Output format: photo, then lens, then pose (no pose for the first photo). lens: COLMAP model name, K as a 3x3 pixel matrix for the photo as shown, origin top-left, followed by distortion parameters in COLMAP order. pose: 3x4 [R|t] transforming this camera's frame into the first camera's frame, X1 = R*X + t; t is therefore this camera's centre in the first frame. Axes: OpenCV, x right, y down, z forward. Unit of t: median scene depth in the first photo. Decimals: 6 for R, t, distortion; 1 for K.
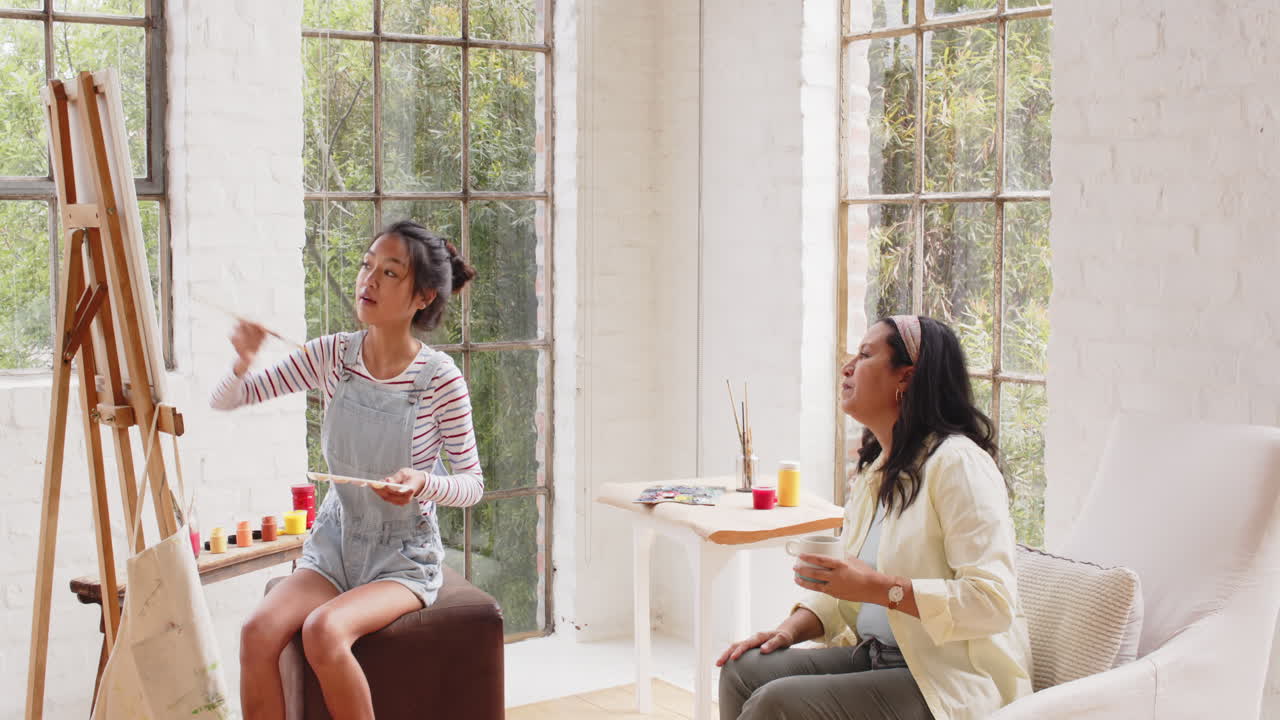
lens RADIAL K [[1620.6, 0, 640.0], [0, 1620.6, 360.0], [0, 0, 1]] dist [-0.068222, 0.010968]
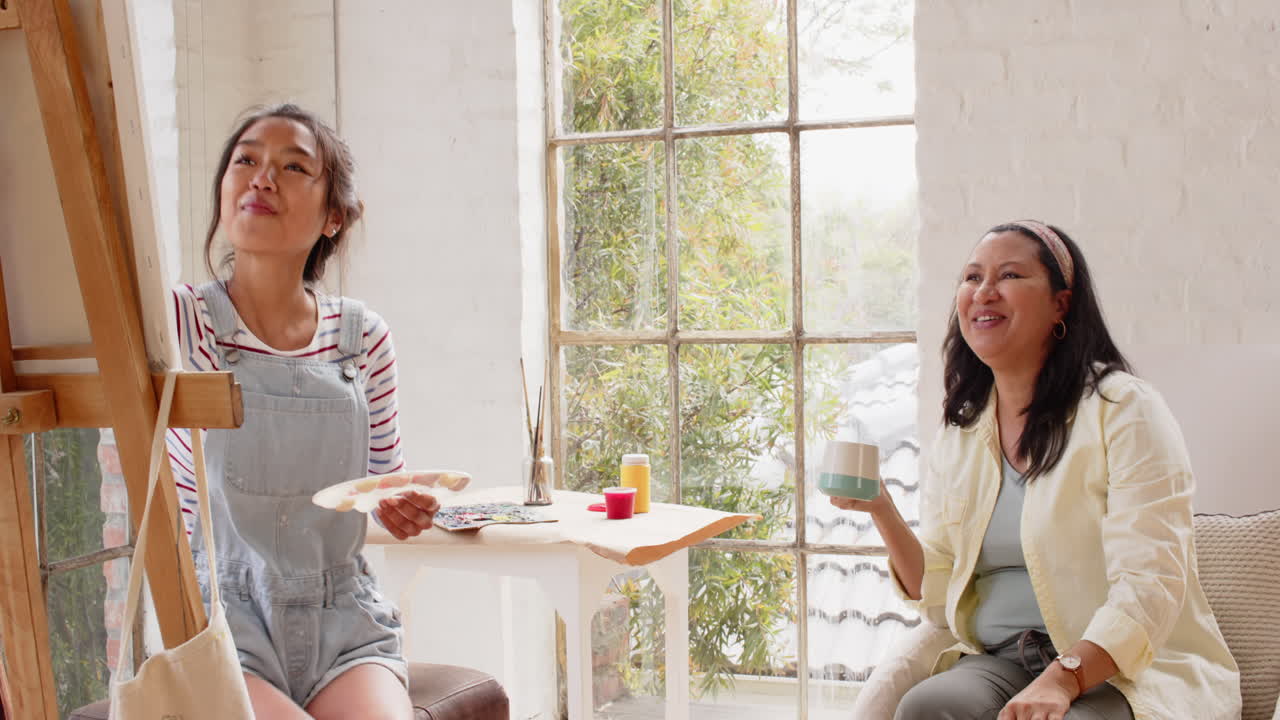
lens RADIAL K [[1620.6, 0, 640.0], [0, 1620.6, 360.0], [0, 0, 1]] dist [-0.068222, 0.010968]
pose [[0.842477, -0.051812, 0.536236, -0.344862], [0.070936, 0.997367, -0.015081, 0.032185], [-0.534042, 0.050744, 0.843934, 0.374721]]
